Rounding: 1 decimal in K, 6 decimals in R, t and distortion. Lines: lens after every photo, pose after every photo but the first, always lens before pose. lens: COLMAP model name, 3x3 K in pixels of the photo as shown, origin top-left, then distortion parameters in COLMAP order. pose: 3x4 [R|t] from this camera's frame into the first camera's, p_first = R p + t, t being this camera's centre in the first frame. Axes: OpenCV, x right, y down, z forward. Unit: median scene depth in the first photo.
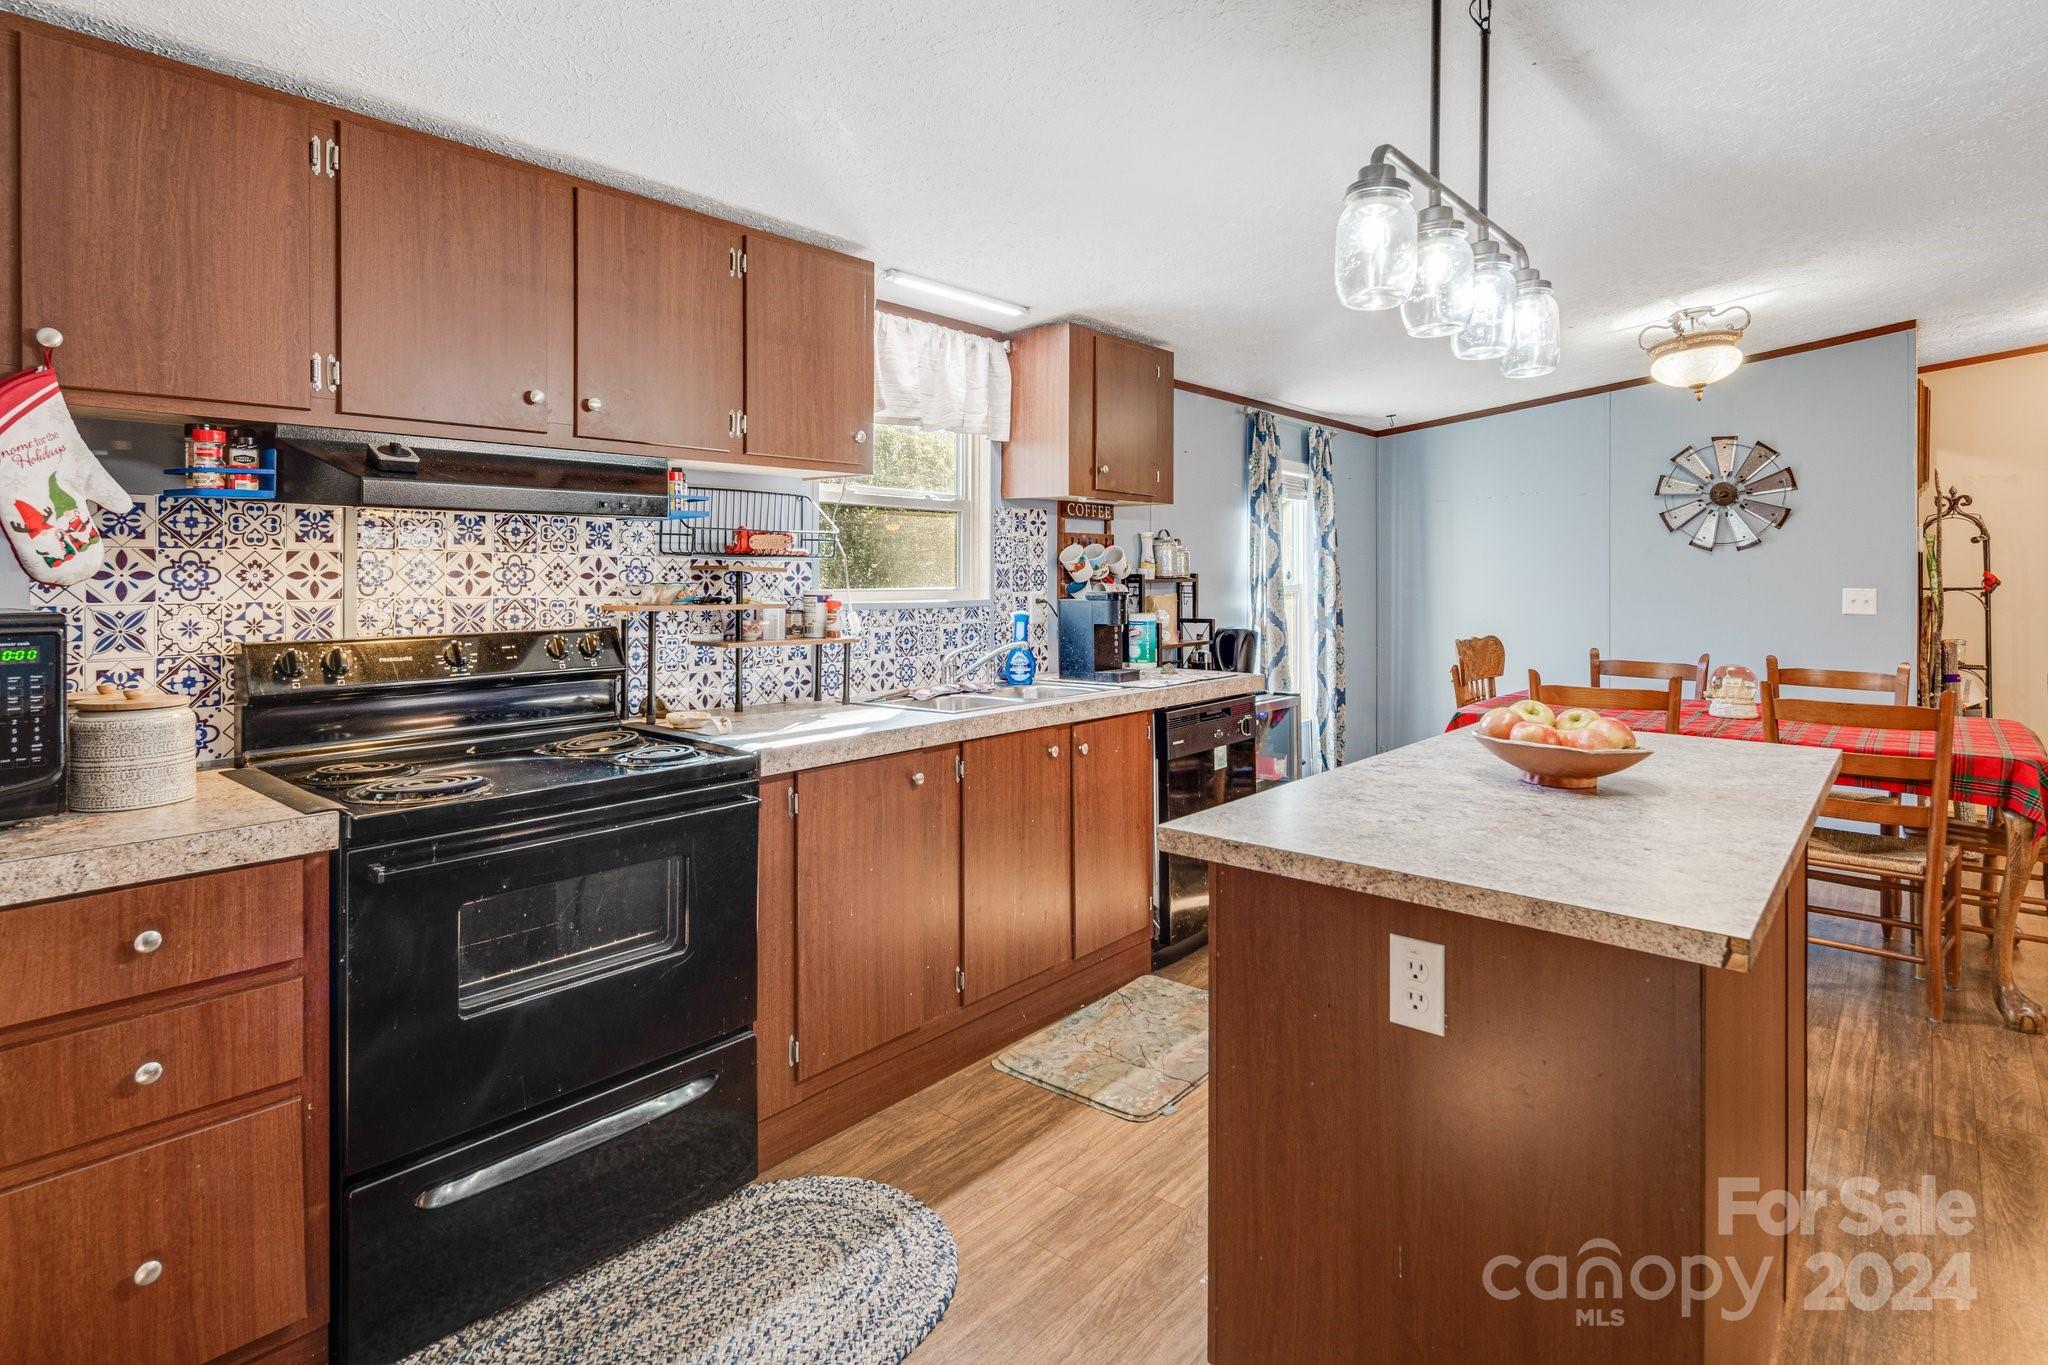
lens RADIAL K [[1053.1, 0, 1024.1], [0, 1053.1, 580.7], [0, 0, 1]] dist [0.000897, -0.005689]
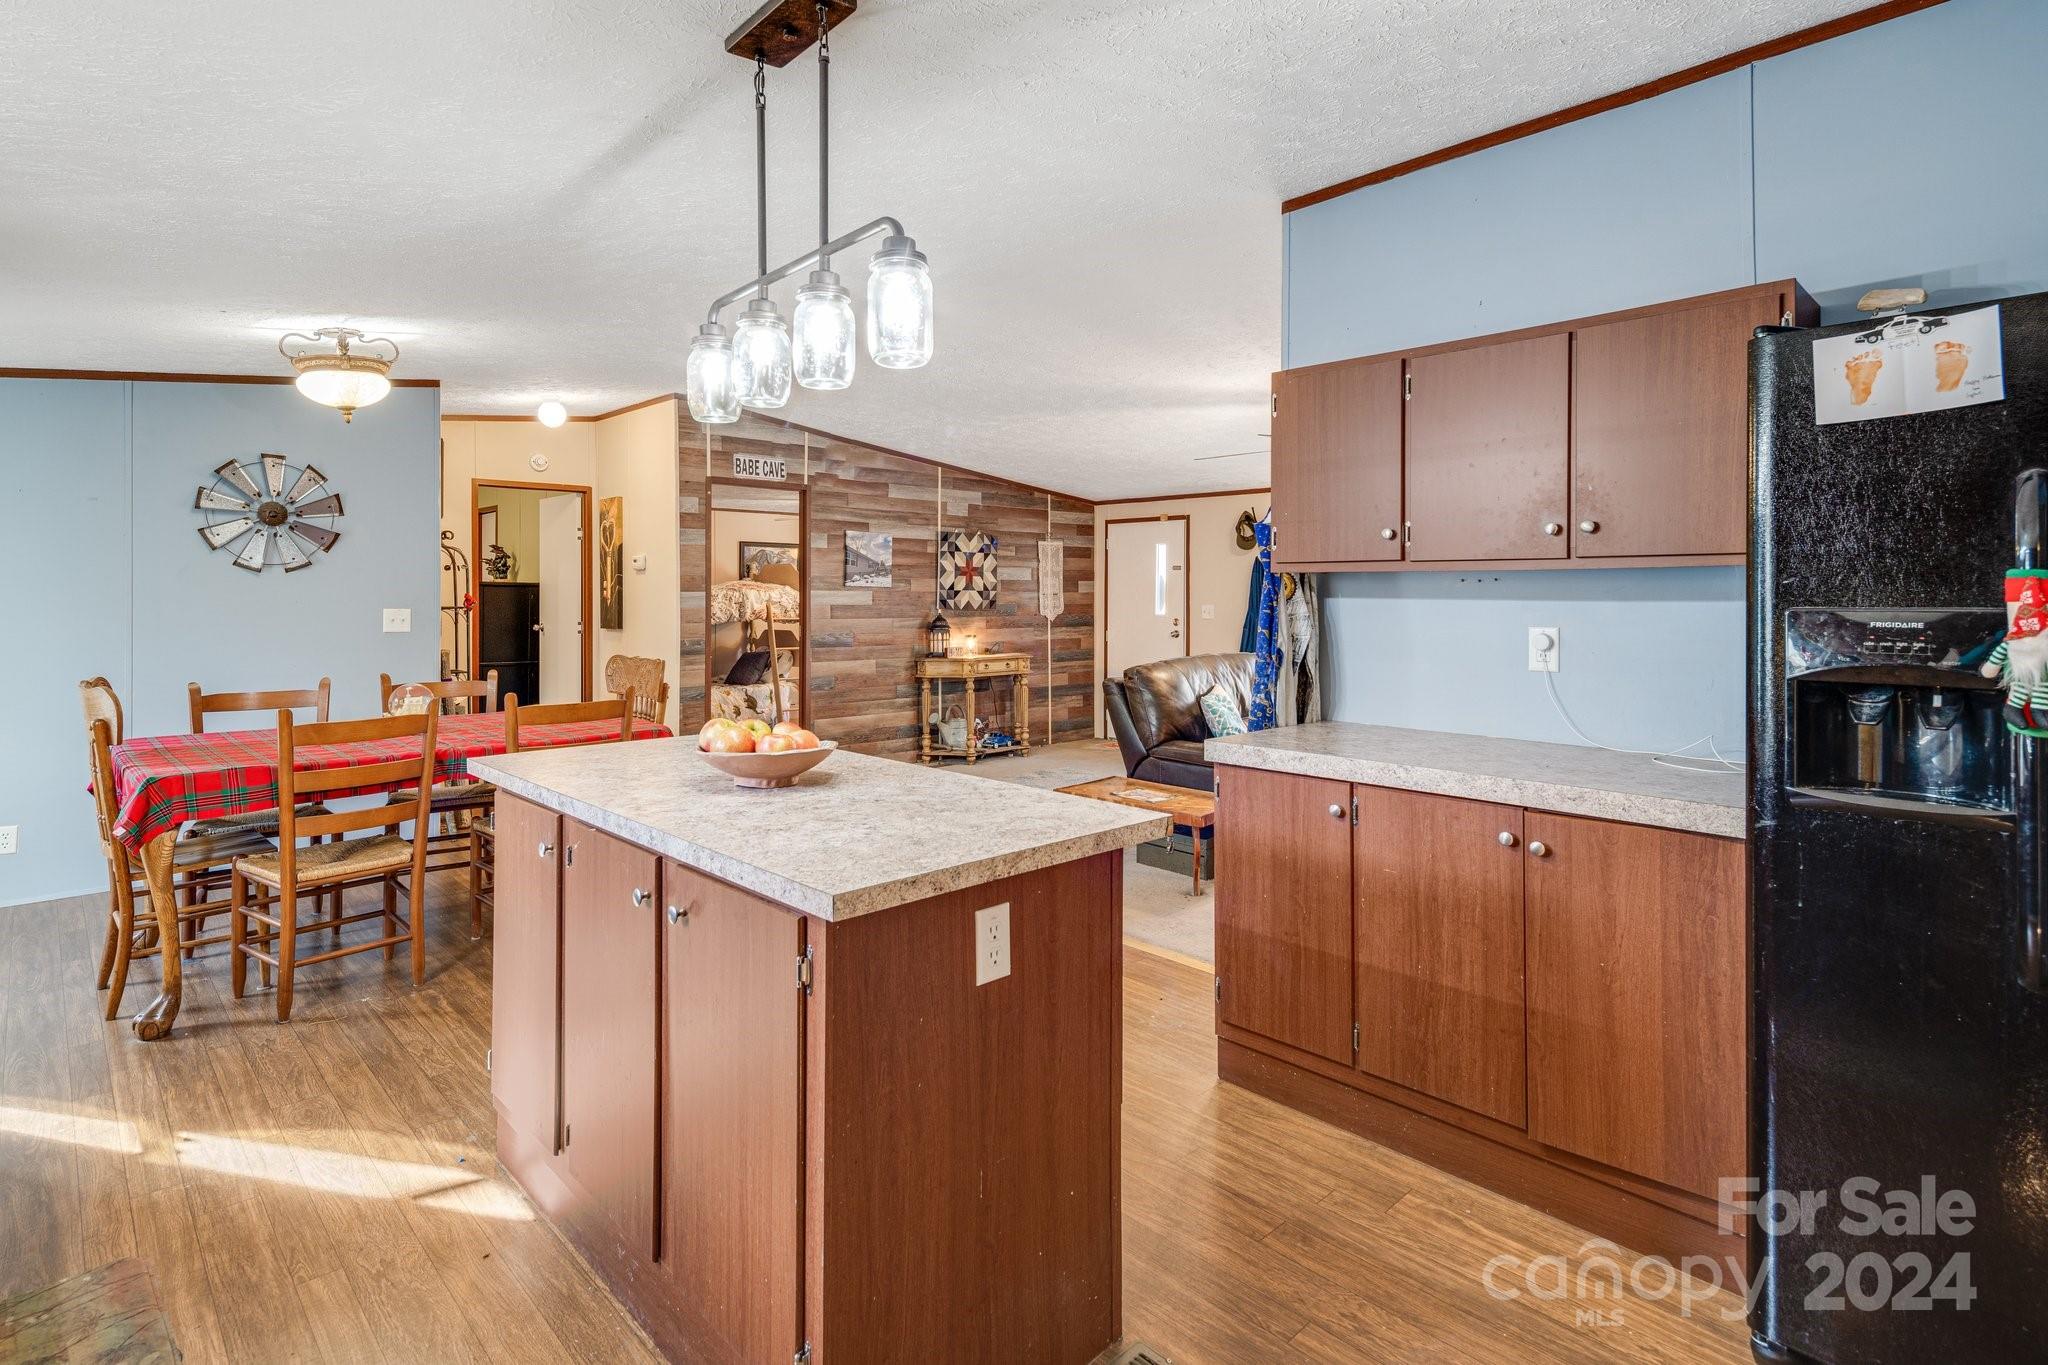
lens RADIAL K [[1053.1, 0, 982.1], [0, 1053.1, 594.5], [0, 0, 1]] dist [0.000897, -0.005689]
pose [[0.108398, 0.000180, 0.994108, -0.245564], [0.003107, 0.999995, -0.000520, -0.005671], [-0.994103, 0.003145, 0.108397, 0.259572]]
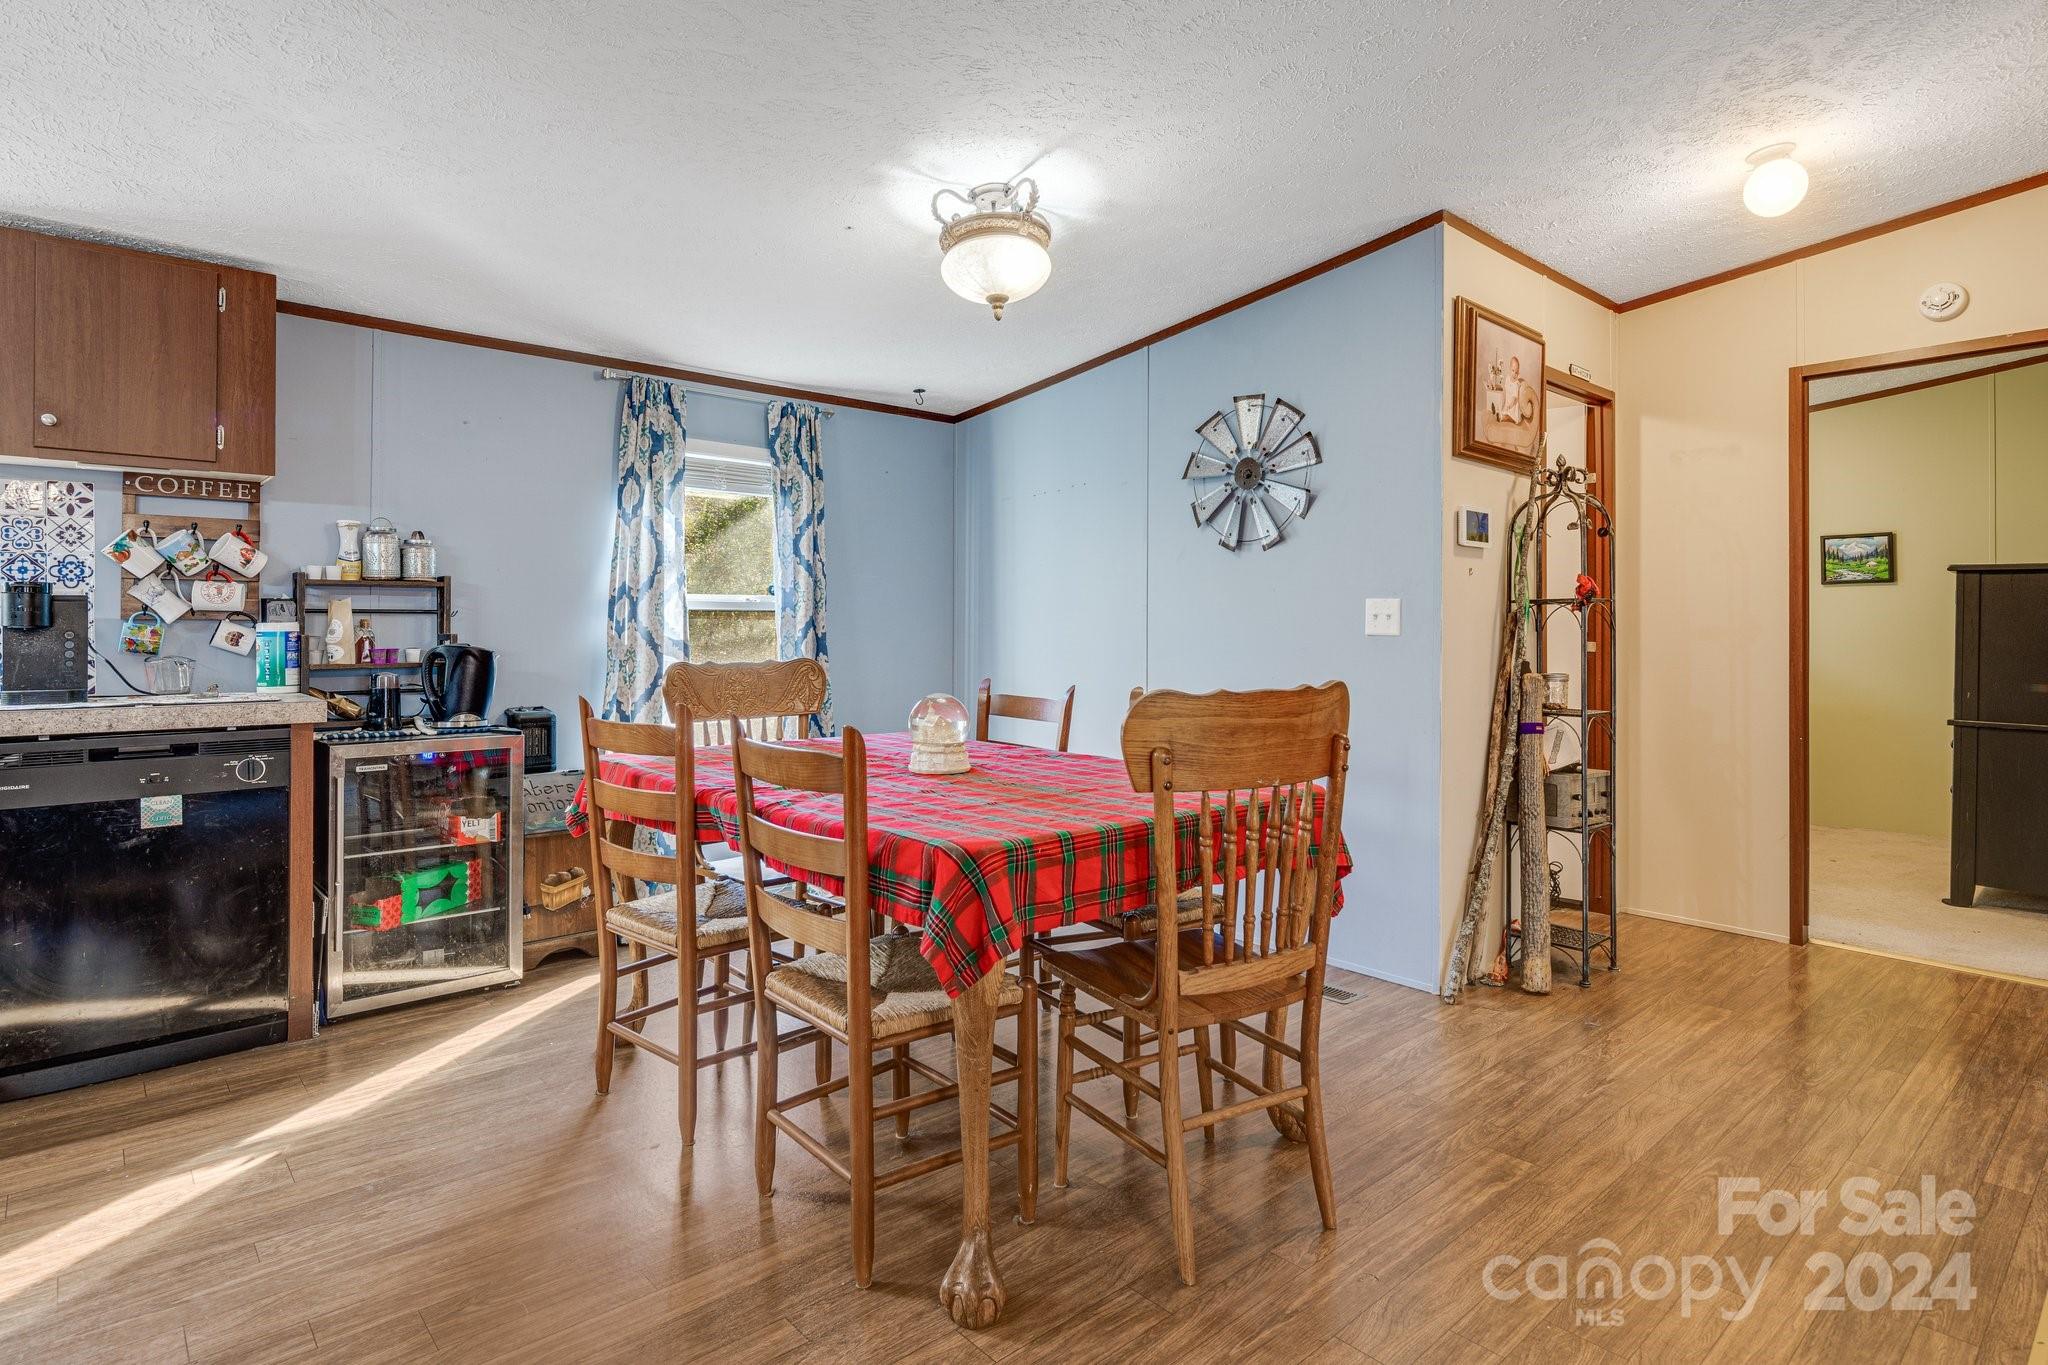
lens RADIAL K [[1053.1, 0, 1030.4], [0, 1053.1, 614.8], [0, 0, 1]] dist [0.000897, -0.005689]
pose [[0.992462, 0.001239, -0.122543, 0.646857], [-0.003382, 0.999845, -0.017287, 0.031588], [0.122503, 0.017571, 0.992313, 0.270115]]
